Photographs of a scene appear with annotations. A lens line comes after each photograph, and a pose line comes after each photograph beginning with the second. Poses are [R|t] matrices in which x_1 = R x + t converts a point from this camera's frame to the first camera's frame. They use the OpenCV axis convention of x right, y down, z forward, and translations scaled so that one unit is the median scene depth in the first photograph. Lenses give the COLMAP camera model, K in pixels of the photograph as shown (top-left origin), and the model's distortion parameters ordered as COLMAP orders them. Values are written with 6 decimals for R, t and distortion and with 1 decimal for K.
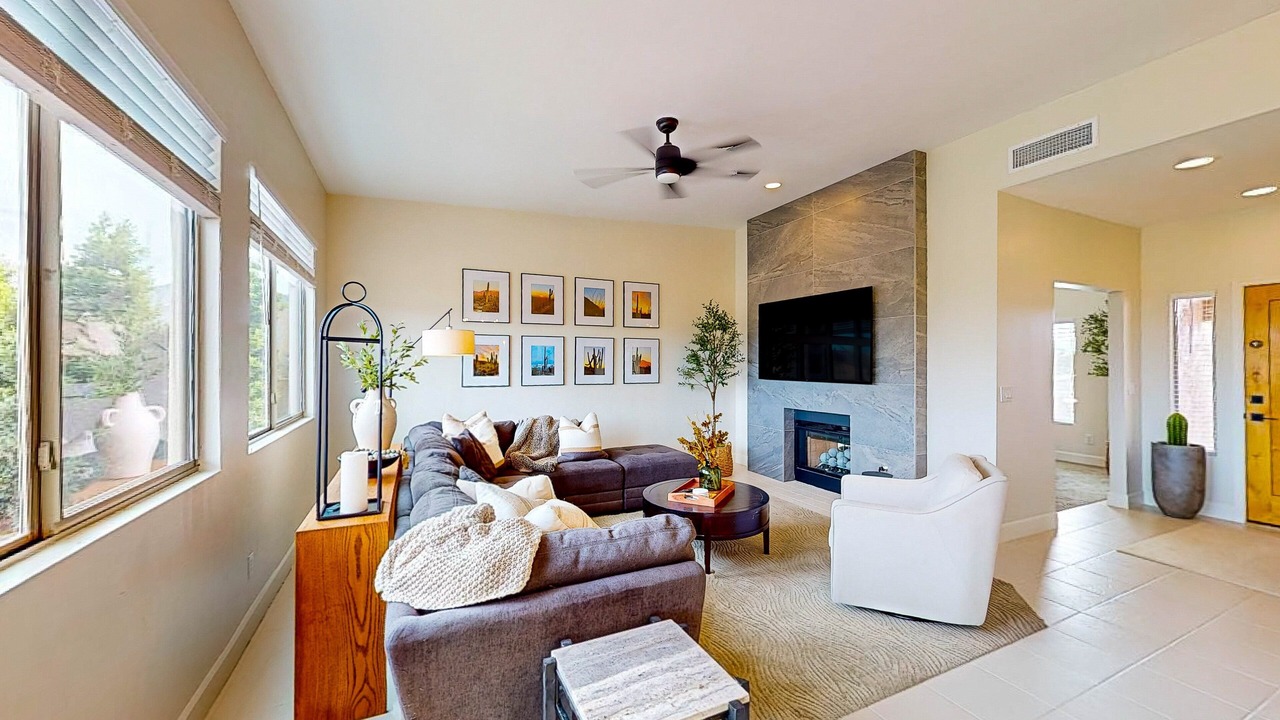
lens RADIAL K [[480.7, 0, 639.8], [0, 480.7, 358.5], [0, 0, 1]] dist [0.000949, 0.000027]
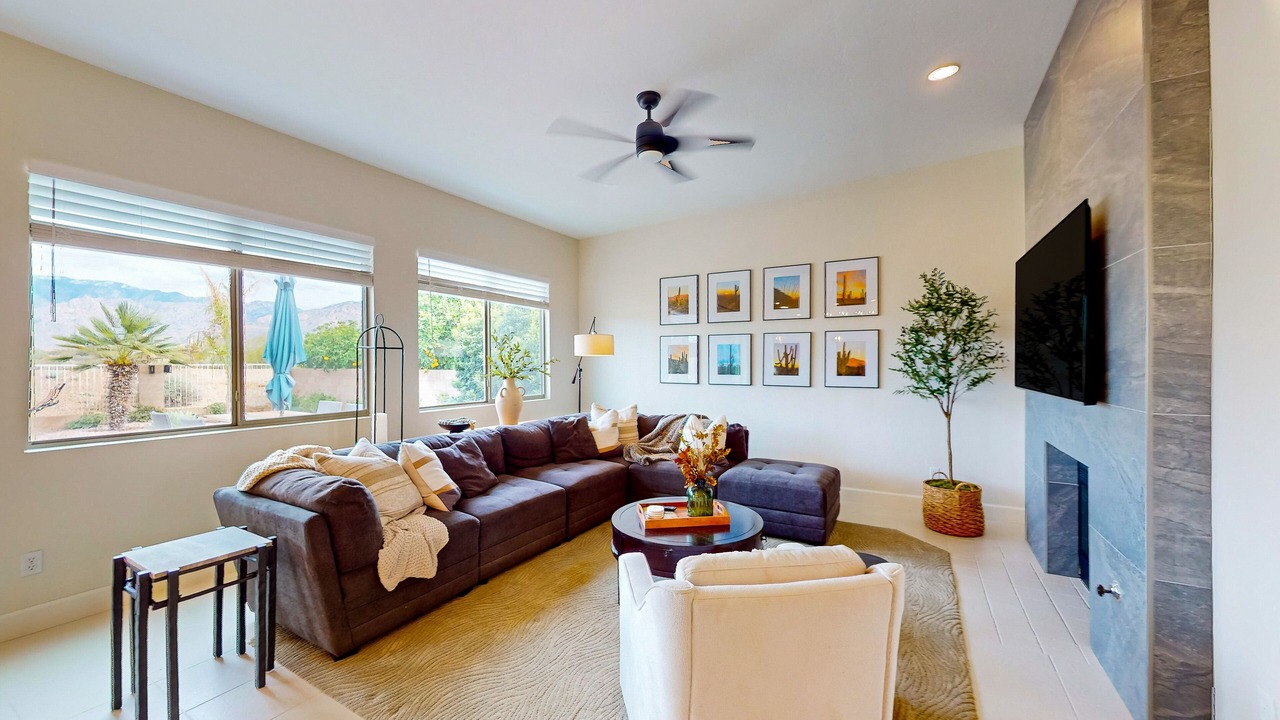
lens RADIAL K [[480.7, 0, 638.5], [0, 480.7, 363.8], [0, 0, 1]] dist [0.000949, 0.000027]
pose [[0.566727, 0.003238, -0.823899, 0.492585], [0.008627, 0.999914, 0.009863, 0.002330], [0.823861, -0.012697, 0.566650, 0.288009]]
